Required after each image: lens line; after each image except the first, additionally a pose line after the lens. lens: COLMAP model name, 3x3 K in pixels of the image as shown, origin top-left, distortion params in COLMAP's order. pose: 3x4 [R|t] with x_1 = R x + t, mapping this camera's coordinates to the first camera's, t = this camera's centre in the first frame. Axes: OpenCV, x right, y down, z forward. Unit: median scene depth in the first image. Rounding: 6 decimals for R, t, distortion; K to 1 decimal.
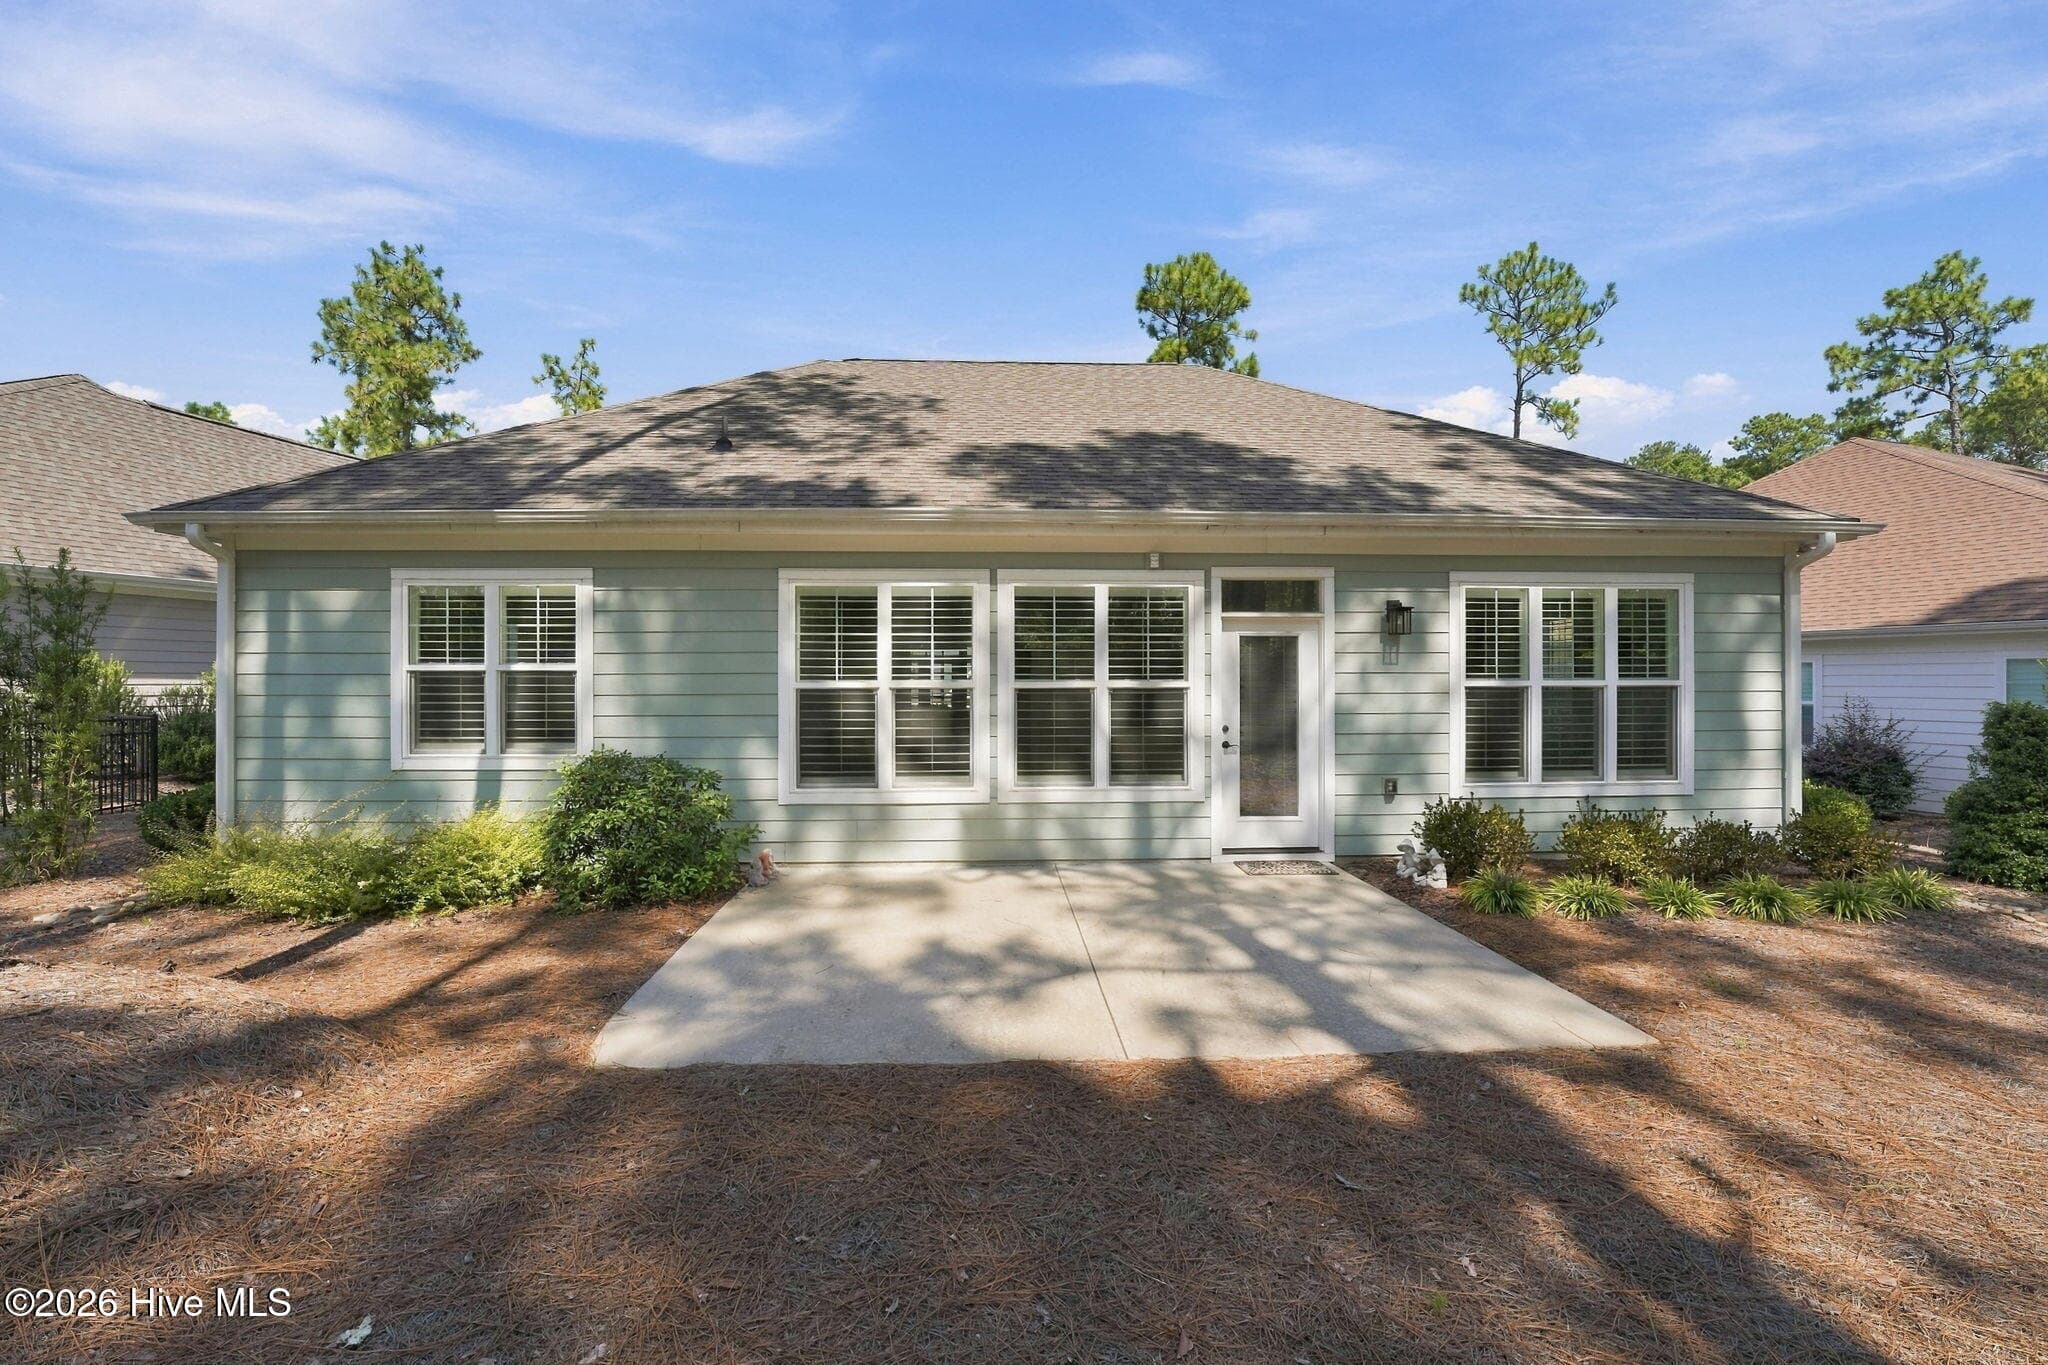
lens RADIAL K [[854.7, 0, 1024.0], [0, 854.7, 682.5], [0, 0, 1]] dist [-0.024295, -0.000124]
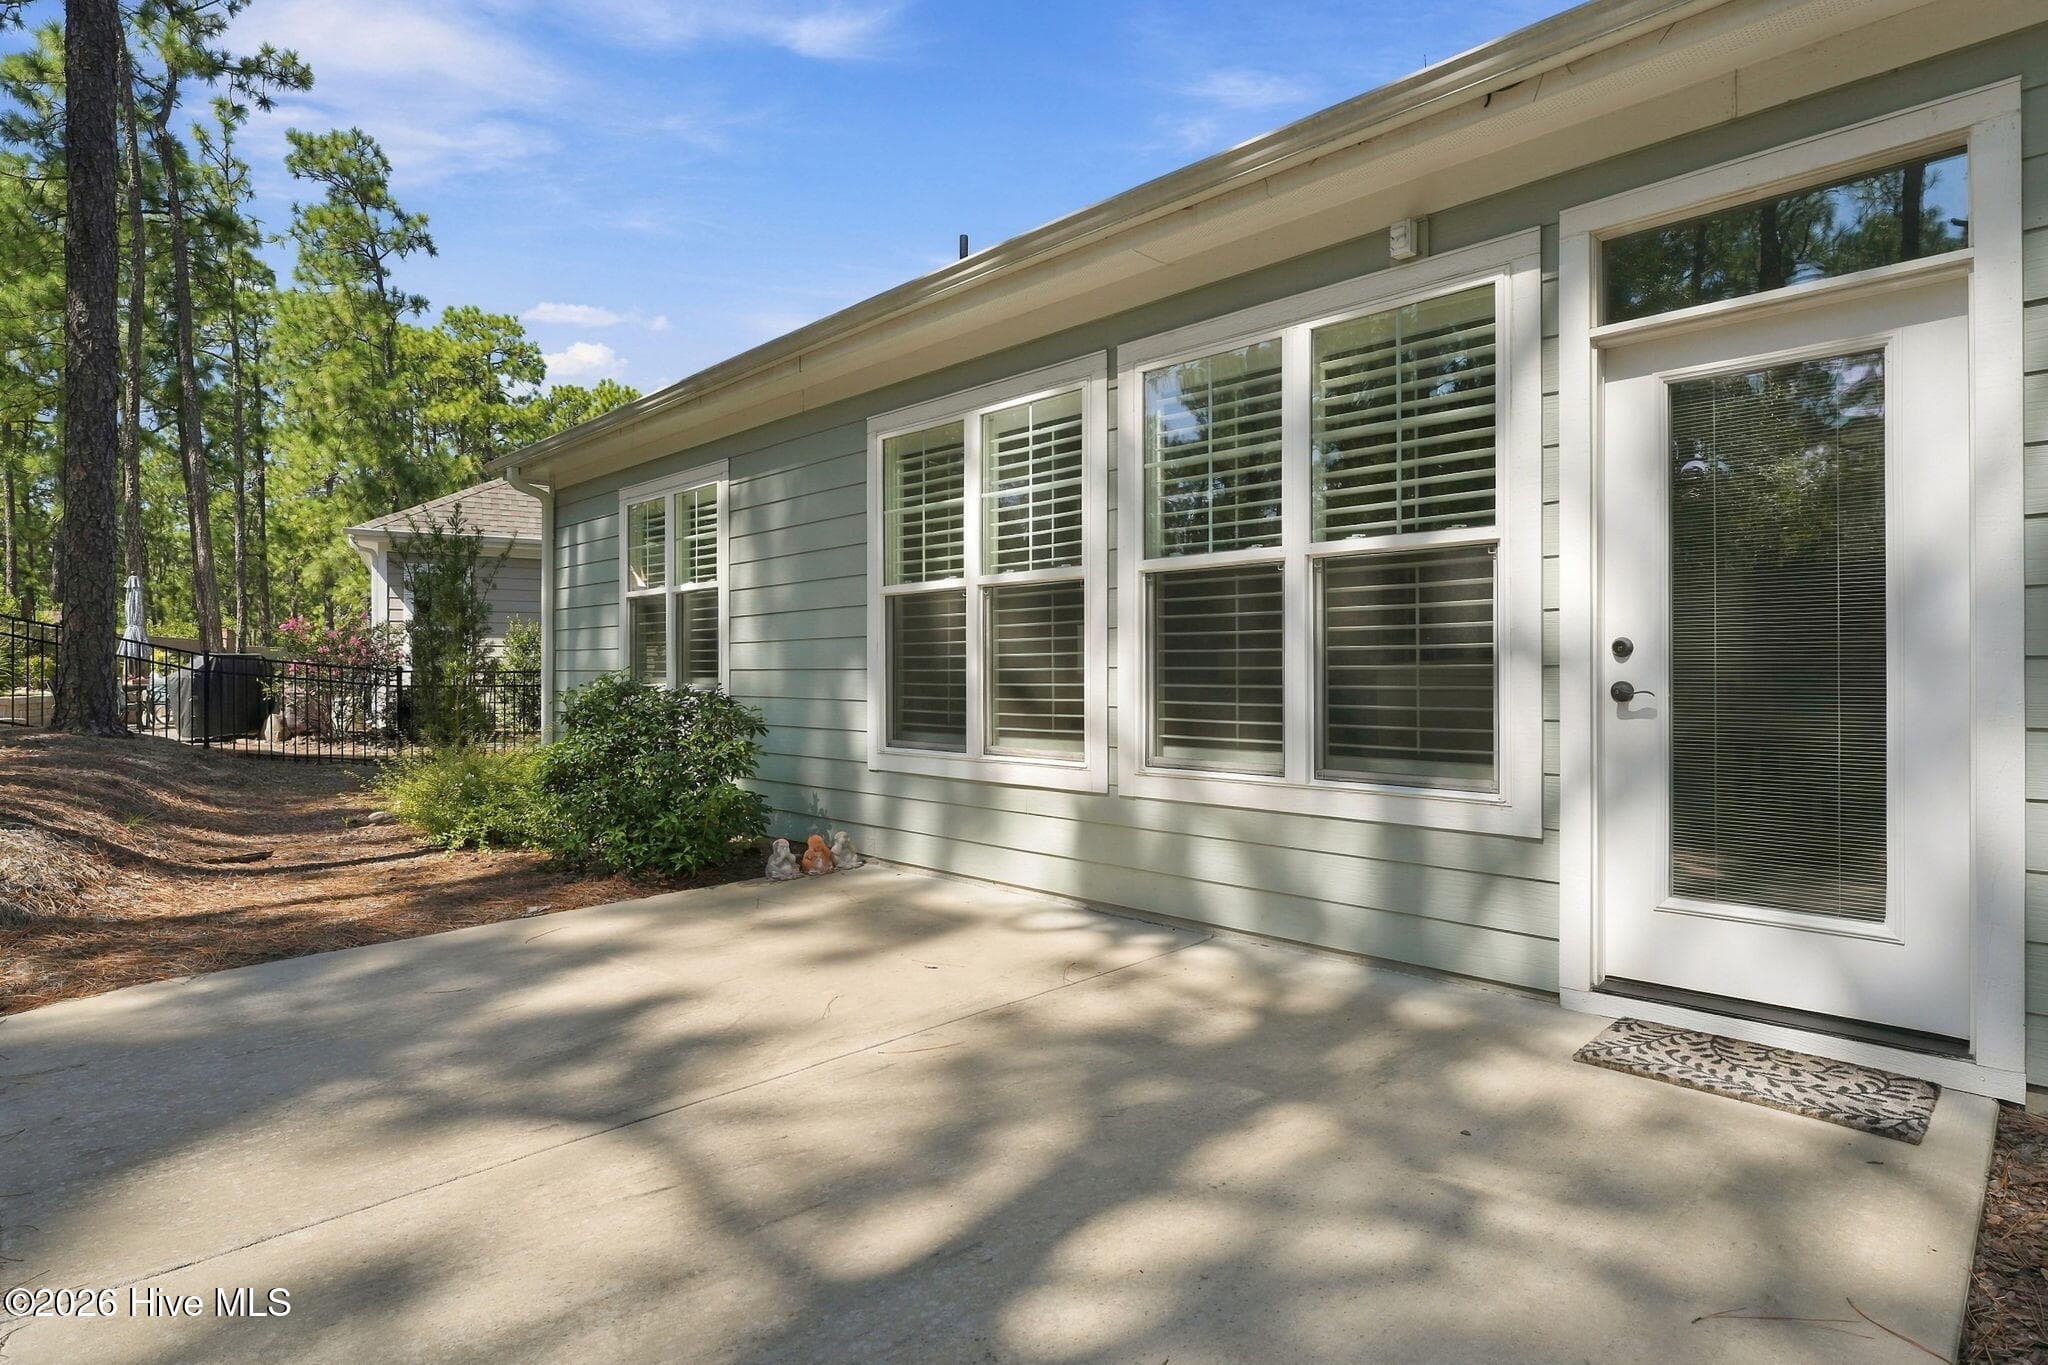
lens RADIAL K [[1077.5, 0, 1024.0], [0, 1077.5, 682.5], [0, 0, 1]] dist [-0.004702, -0.000620]
pose [[0.666365, 0.006605, -0.745596, 0.419244], [0.000186, 0.999959, 0.009024, 0.066484], [0.745626, -0.006152, 0.666337, 0.517293]]
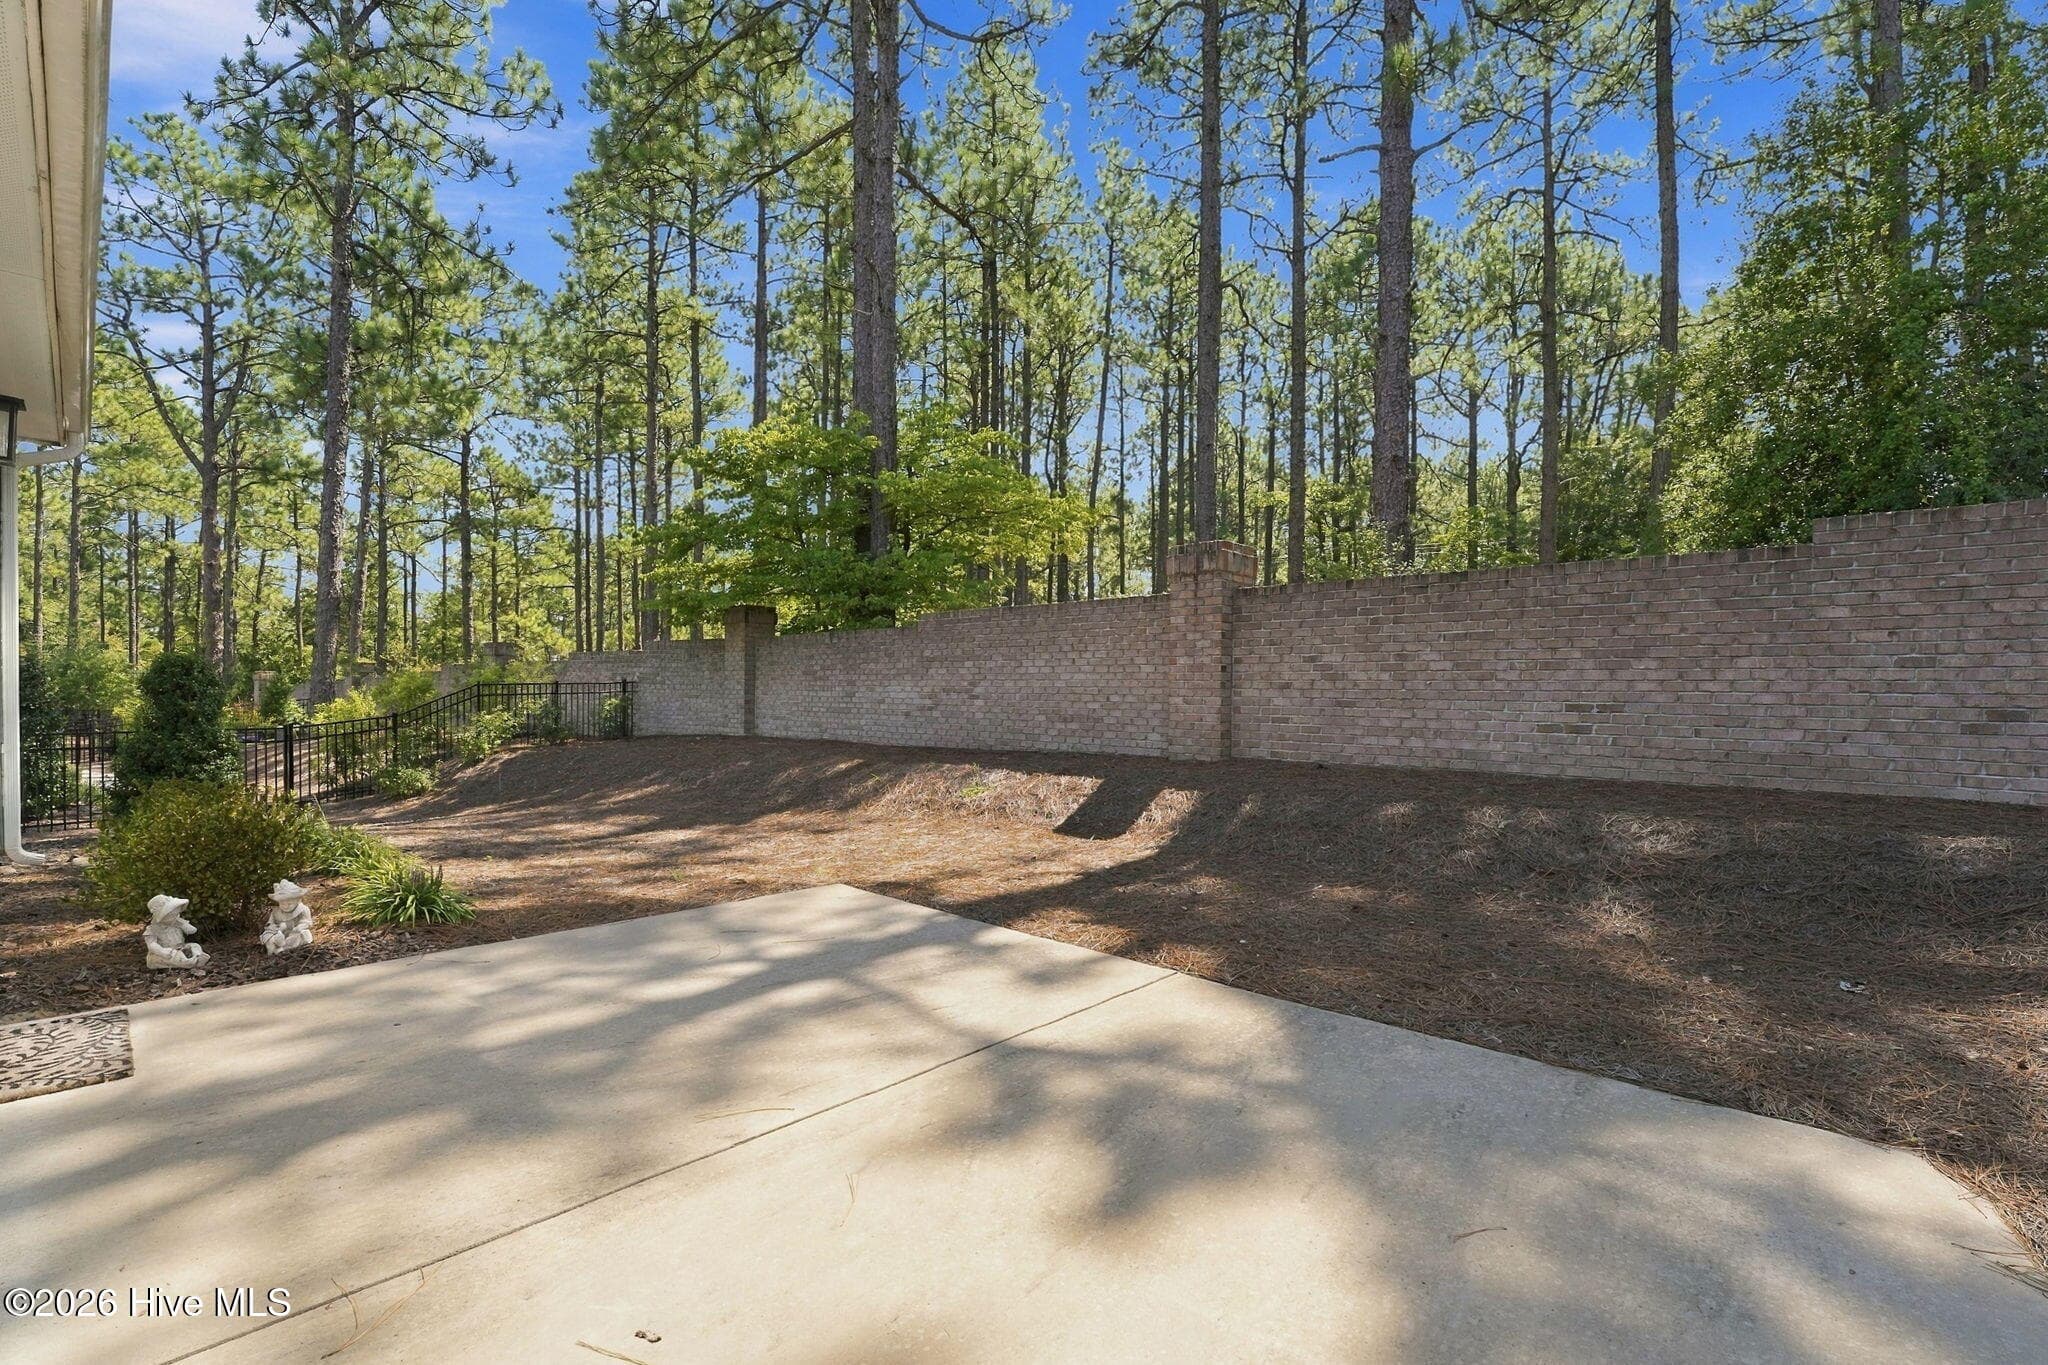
lens RADIAL K [[860.1, 0, 1024.0], [0, 860.1, 682.5], [0, 0, 1]] dist [-0.025036, 0.000337]
pose [[-0.705959, 0.001096, 0.708252, -0.244849], [-0.006238, 0.999950, -0.007765, 0.057408], [-0.708226, -0.009900, -0.705917, 0.938516]]
